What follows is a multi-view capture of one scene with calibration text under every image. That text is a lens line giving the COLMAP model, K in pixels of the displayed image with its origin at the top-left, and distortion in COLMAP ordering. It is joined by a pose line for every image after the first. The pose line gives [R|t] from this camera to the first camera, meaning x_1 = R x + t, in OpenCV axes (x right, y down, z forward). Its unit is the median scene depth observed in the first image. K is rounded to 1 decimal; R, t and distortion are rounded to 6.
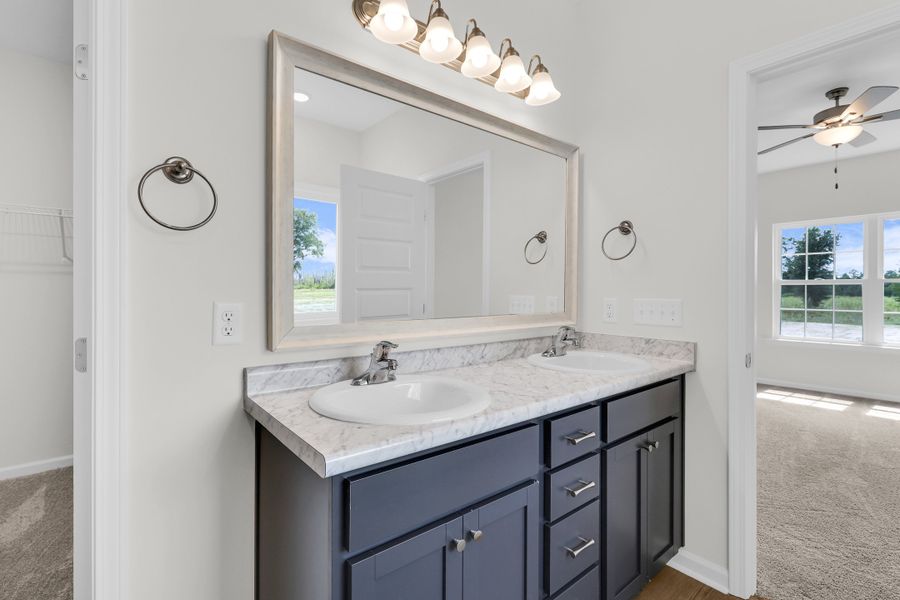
lens RADIAL K [[414.5, 0, 451.4], [0, 414.5, 293.7], [0, 0, 1]] dist [-0.000008, -0.000632]
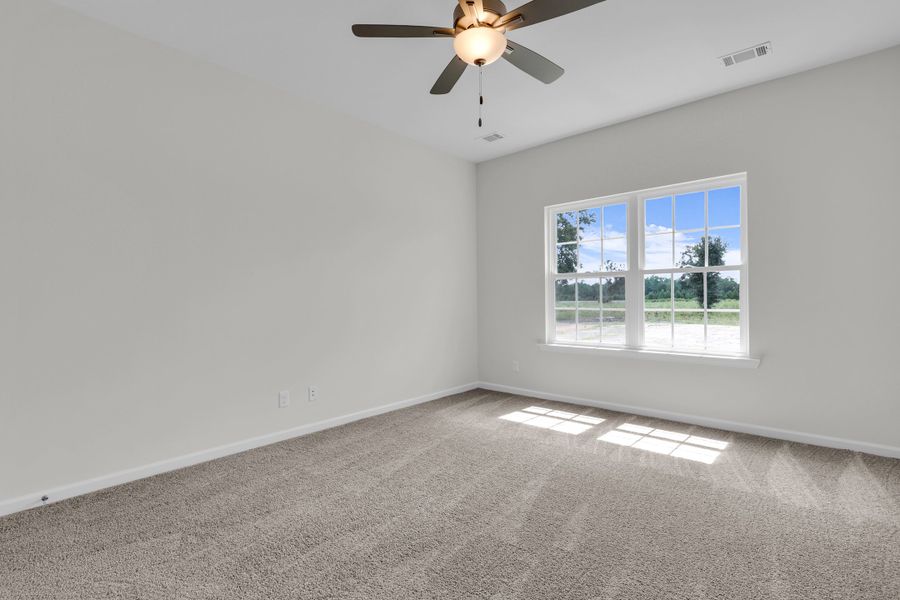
lens RADIAL K [[414.5, 0, 451.4], [0, 414.5, 293.7], [0, 0, 1]] dist [-0.000008, -0.000632]
pose [[0.990665, -0.007070, 0.136136, 0.497271], [0.009523, 0.999804, -0.017376, 0.022161], [-0.135987, 0.018510, 0.990538, 0.204793]]
